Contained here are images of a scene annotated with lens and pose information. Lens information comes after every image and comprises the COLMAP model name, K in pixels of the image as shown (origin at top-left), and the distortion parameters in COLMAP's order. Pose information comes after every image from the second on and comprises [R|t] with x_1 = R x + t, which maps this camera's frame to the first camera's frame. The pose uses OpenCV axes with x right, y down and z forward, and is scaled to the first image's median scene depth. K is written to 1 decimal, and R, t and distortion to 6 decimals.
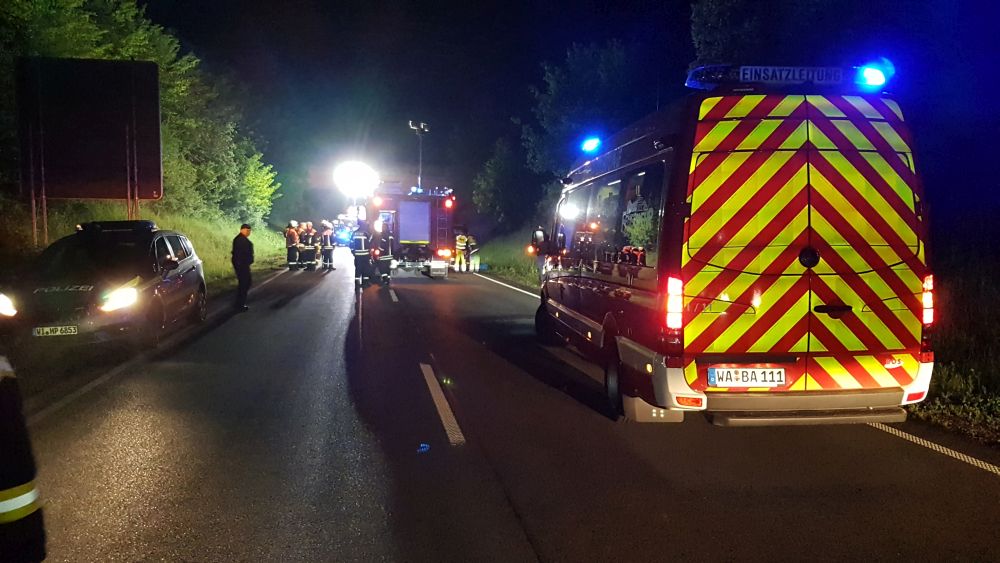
lens RADIAL K [[741.0, 0, 505.7], [0, 741.0, 286.8], [0, 0, 1]] dist [0.087989, -0.001111]
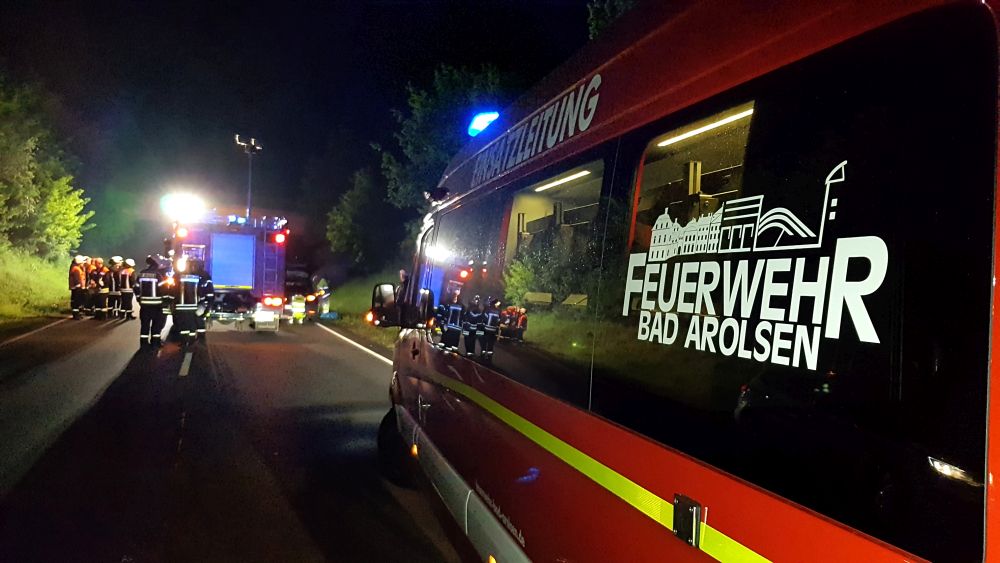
lens RADIAL K [[741.0, 0, 507.6], [0, 741.0, 278.6], [0, 0, 1]] dist [0.087989, -0.001111]
pose [[0.983036, 0.018763, 0.182450, 0.010633], [-0.006507, 0.997695, -0.067542, -0.013569], [-0.183297, 0.065209, 0.980892, 0.139721]]
